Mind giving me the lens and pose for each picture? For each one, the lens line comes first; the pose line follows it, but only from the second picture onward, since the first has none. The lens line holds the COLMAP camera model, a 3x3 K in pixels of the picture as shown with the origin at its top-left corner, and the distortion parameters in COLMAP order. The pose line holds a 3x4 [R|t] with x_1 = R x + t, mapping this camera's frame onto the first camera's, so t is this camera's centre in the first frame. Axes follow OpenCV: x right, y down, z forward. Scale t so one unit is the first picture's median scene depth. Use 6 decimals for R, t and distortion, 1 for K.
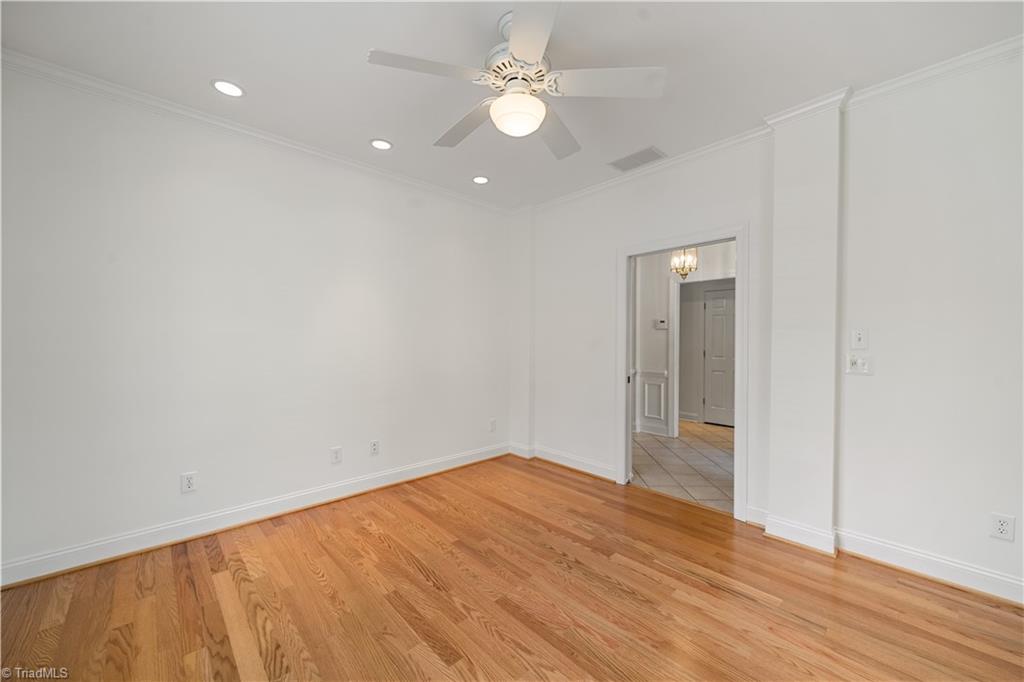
lens RADIAL K [[394.0, 0, 517.6], [0, 394.0, 338.9], [0, 0, 1]] dist [0.010703, -0.000063]
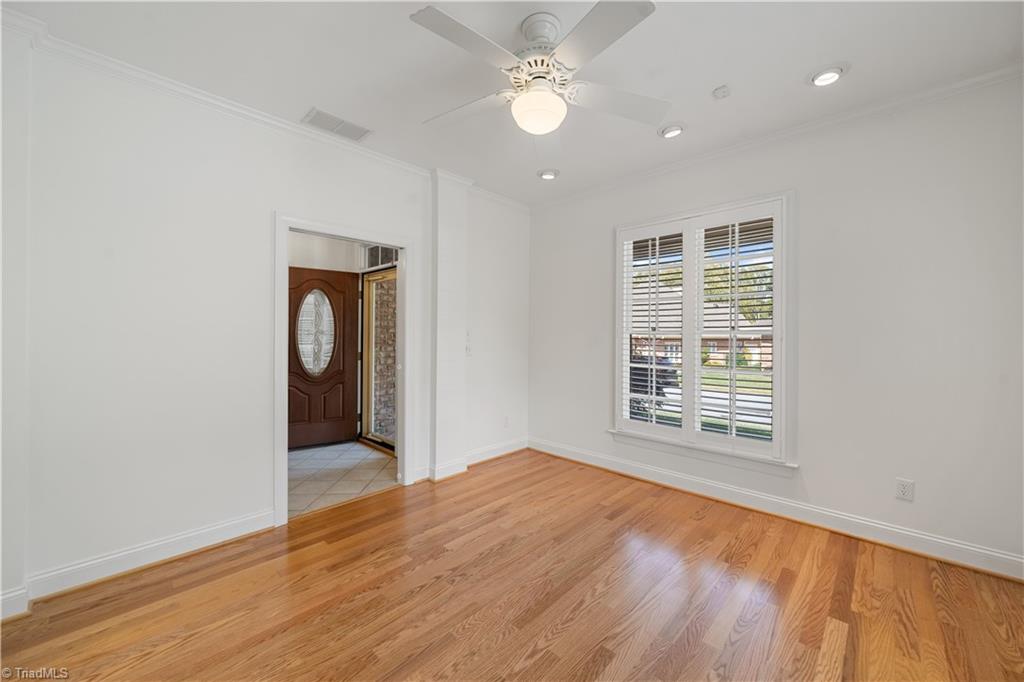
lens RADIAL K [[394.0, 0, 517.5], [0, 394.0, 341.4], [0, 0, 1]] dist [0.010703, -0.000063]
pose [[-0.064592, -0.016112, 0.997782, -0.813251], [-0.007177, 0.999851, 0.015681, -0.006365], [-0.997886, -0.006148, -0.064698, 0.916081]]
